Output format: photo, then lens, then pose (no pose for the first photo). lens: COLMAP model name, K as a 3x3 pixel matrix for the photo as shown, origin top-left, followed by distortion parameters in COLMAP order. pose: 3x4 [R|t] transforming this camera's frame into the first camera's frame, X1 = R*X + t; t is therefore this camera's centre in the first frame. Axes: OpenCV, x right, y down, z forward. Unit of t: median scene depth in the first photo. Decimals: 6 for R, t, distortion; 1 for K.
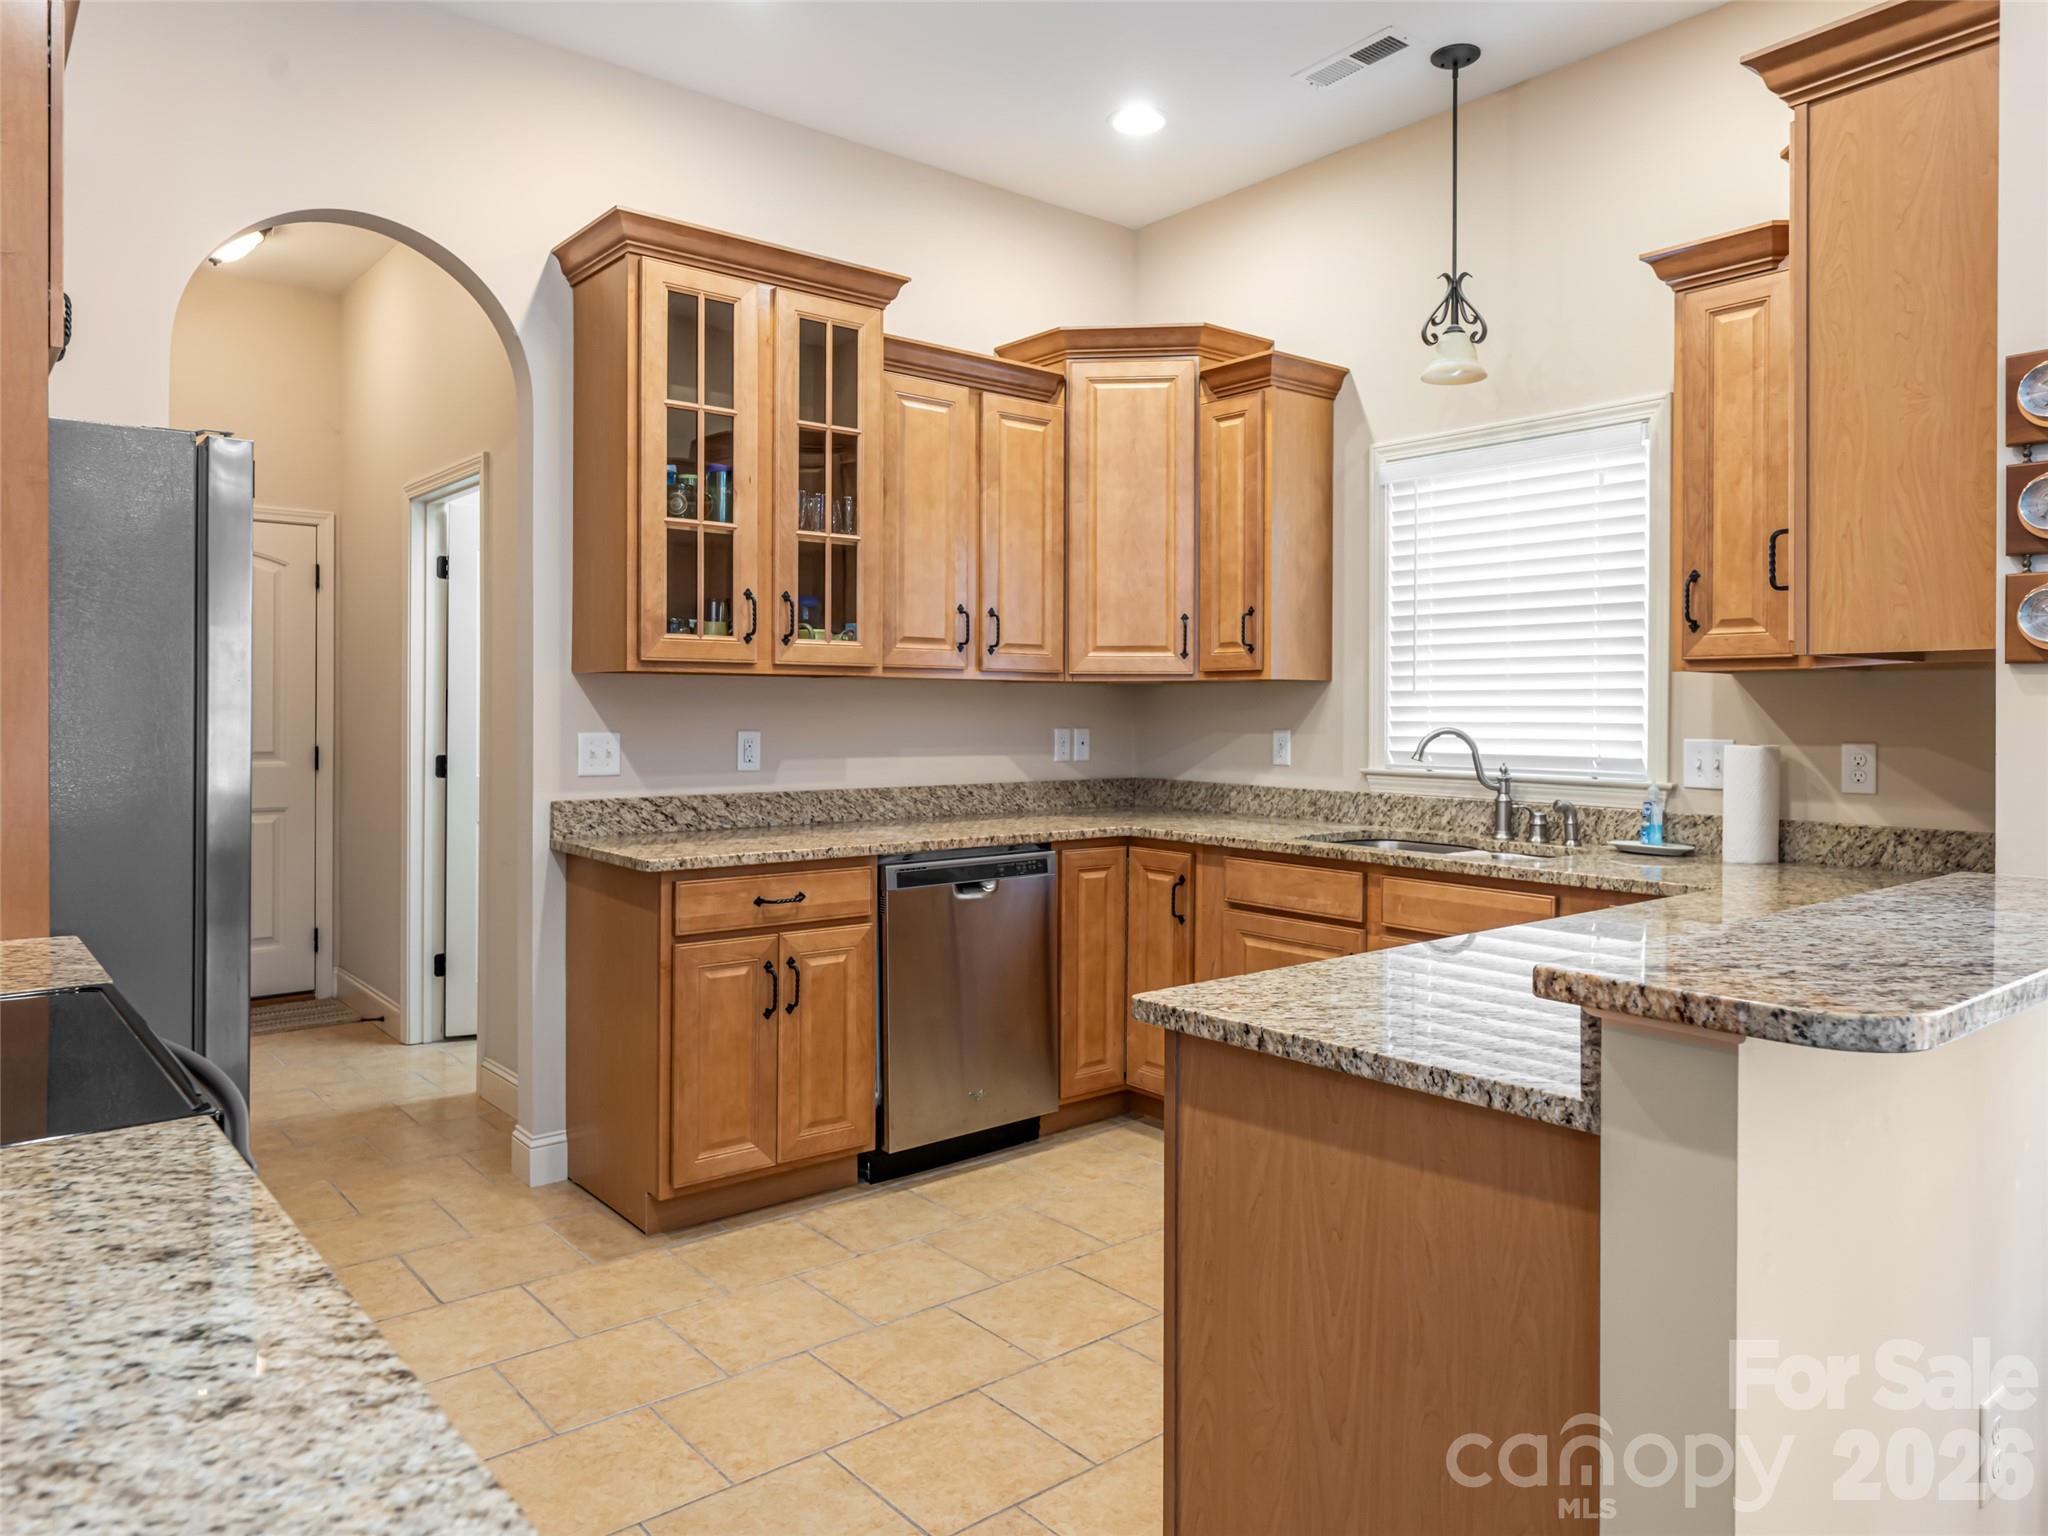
lens RADIAL K [[1357.6, 0, 1024.0], [0, 1357.6, 768.0], [0, 0, 1]] dist [-0.002609, -0.001167]
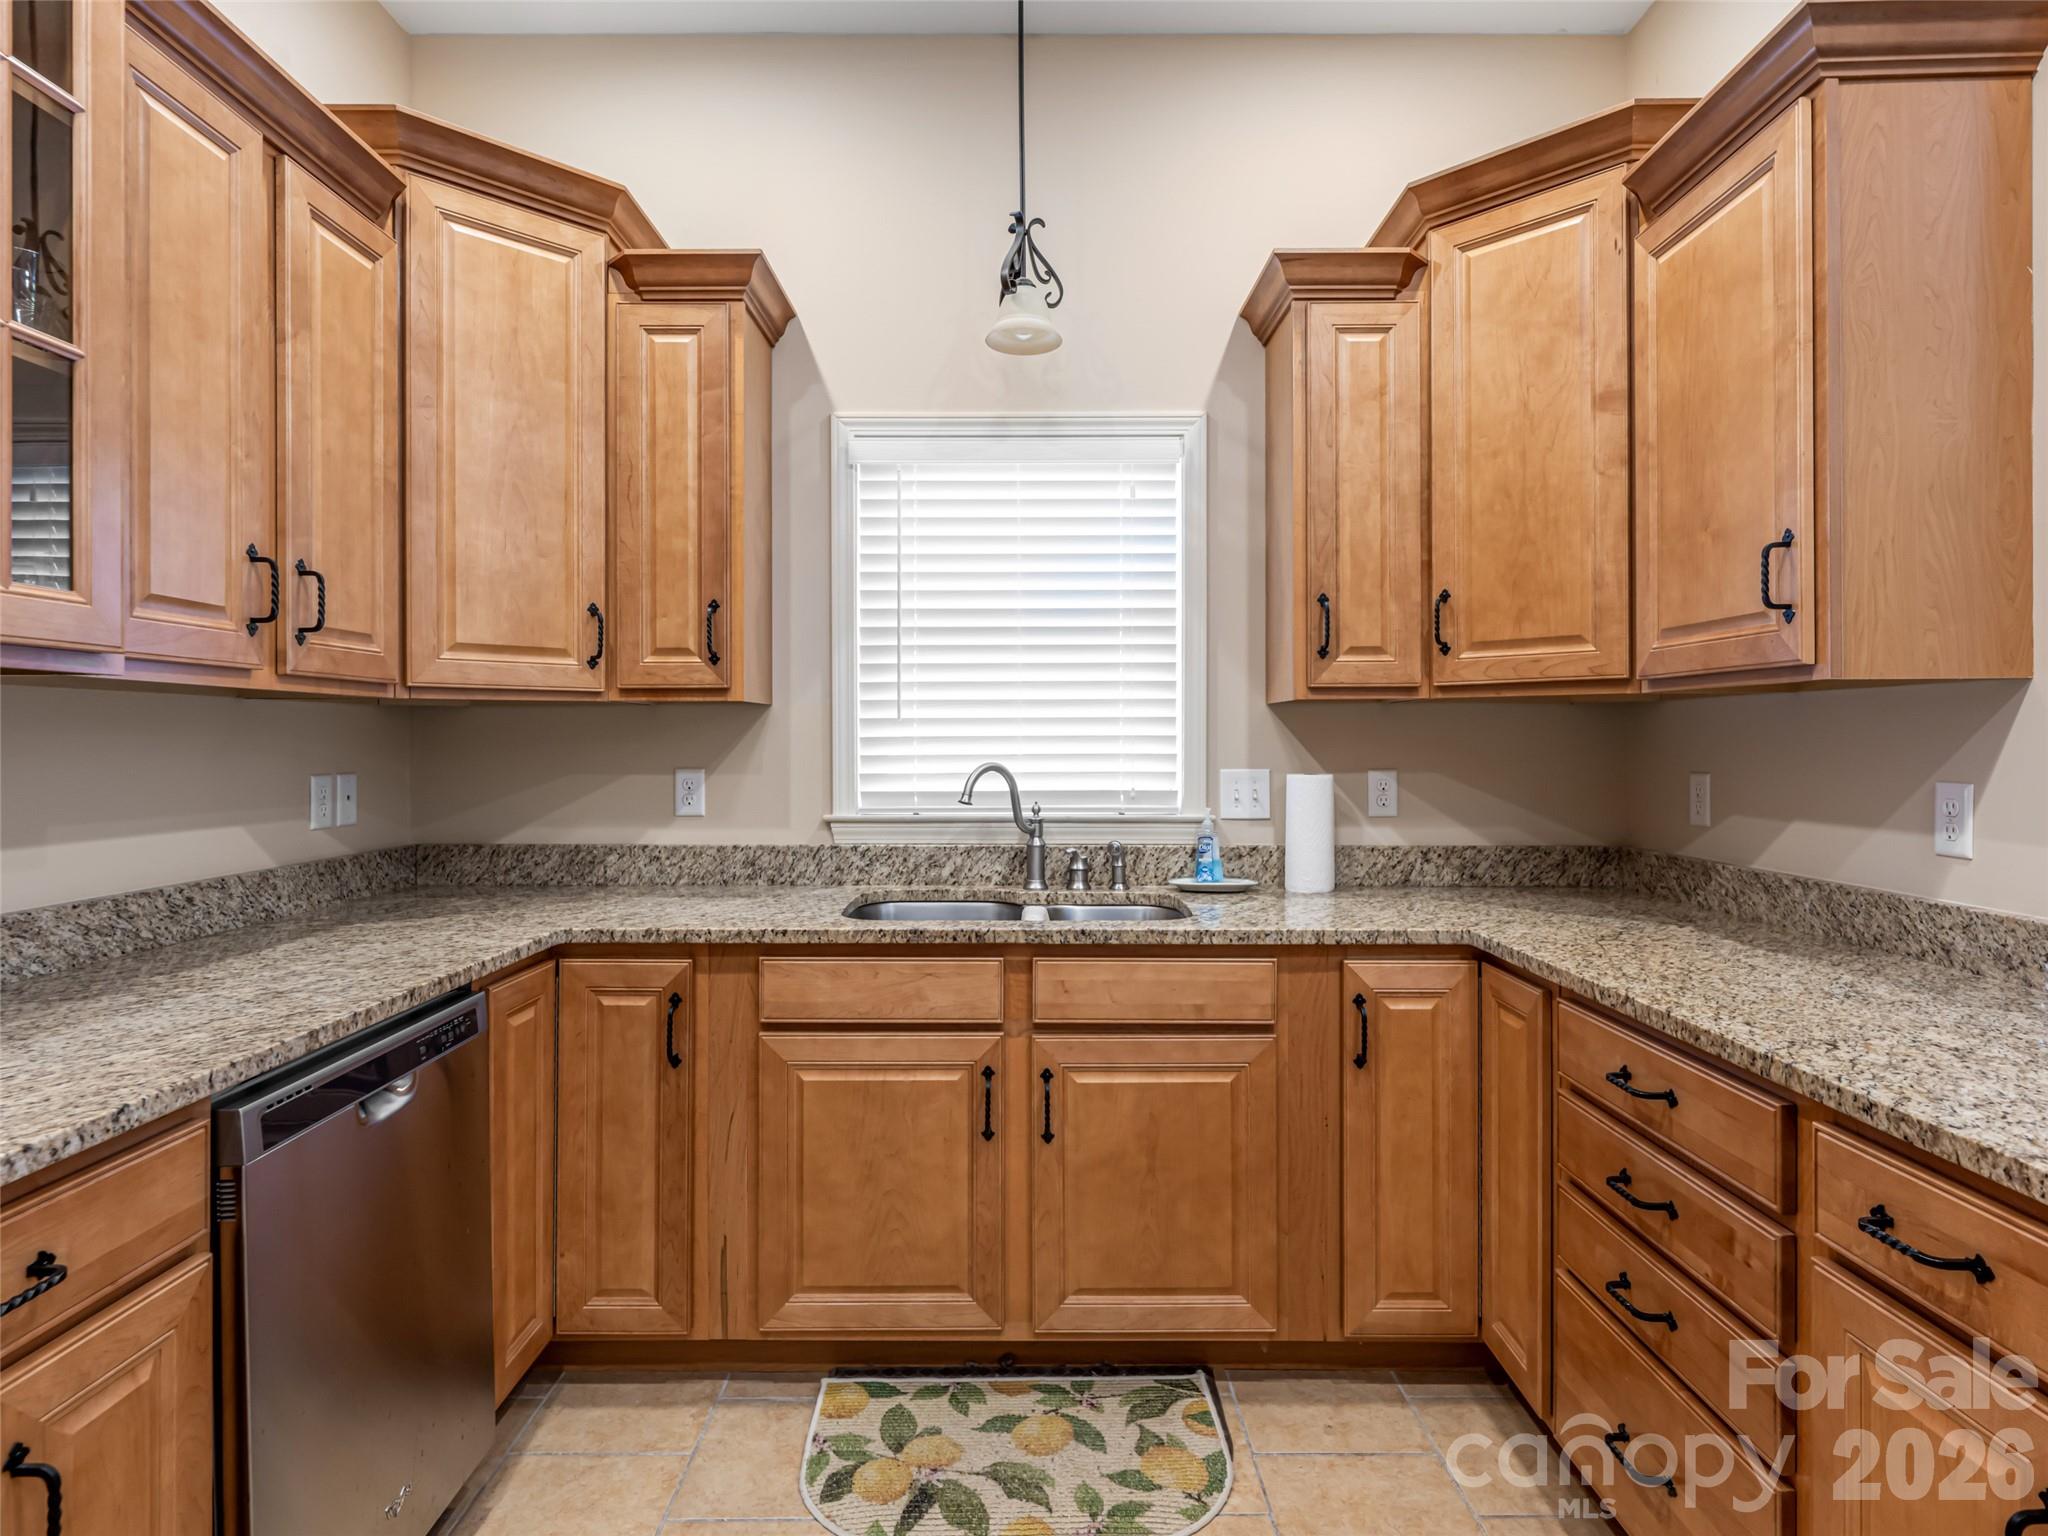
lens RADIAL K [[1125.6, 0, 1028.0], [0, 1125.6, 754.1], [0, 0, 1]] dist [-0.001624, 0.000187]
pose [[0.634516, -0.016112, 0.772742, -0.195905], [0.038561, 0.999198, -0.010830, -0.025021], [-0.771947, 0.036670, 0.634628, 0.512658]]
